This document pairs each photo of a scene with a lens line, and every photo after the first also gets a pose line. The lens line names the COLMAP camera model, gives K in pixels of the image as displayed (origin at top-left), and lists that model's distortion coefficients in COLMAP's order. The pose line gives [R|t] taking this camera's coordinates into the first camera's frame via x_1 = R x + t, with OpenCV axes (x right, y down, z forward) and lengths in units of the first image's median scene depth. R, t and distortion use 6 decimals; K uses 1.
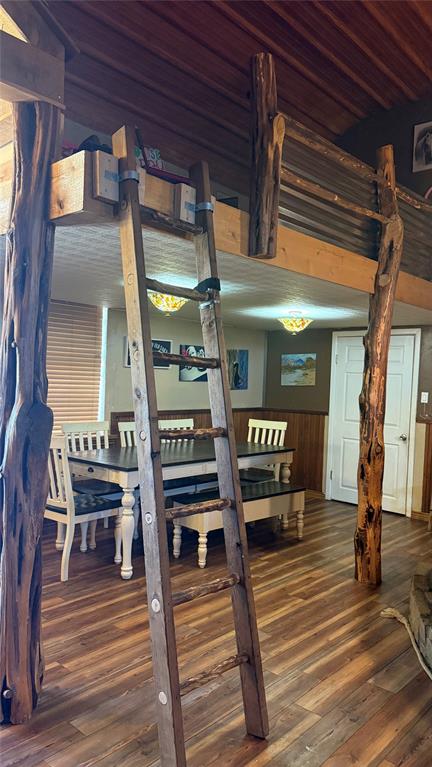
lens RADIAL K [[538.0, 0, 213.6], [0, 538.0, 382.4], [0, 0, 1]] dist [0.041264, -0.009098]
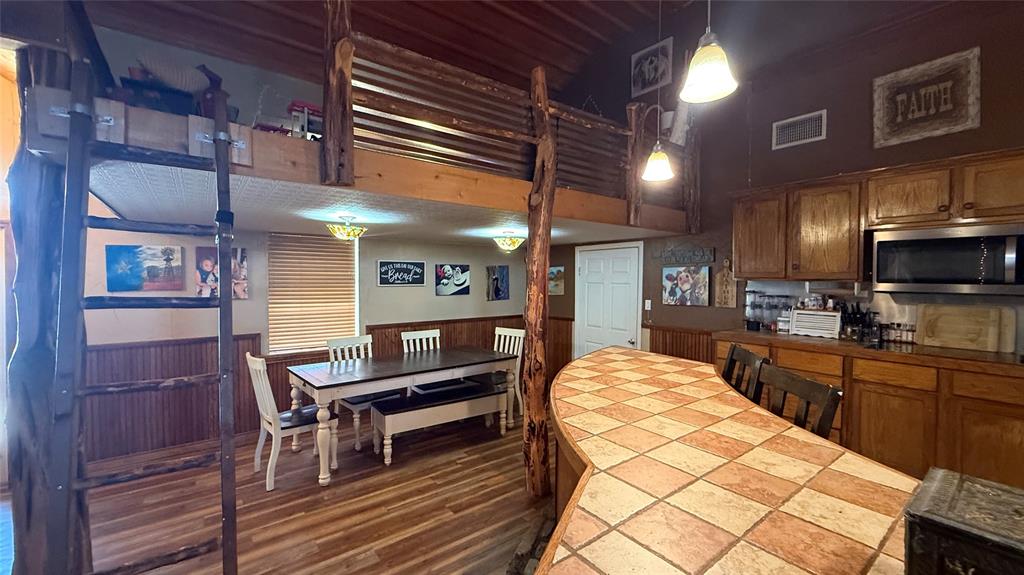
lens RADIAL K [[409.9, 0, 513.9], [0, 409.9, 288.6], [0, 0, 1]] dist [-0.000481, -0.000060]
pose [[0.987065, -0.031992, -0.157093, 0.375377], [0.033228, 0.999434, 0.005253, -0.026200], [0.156836, -0.010405, 0.987570, 0.223379]]
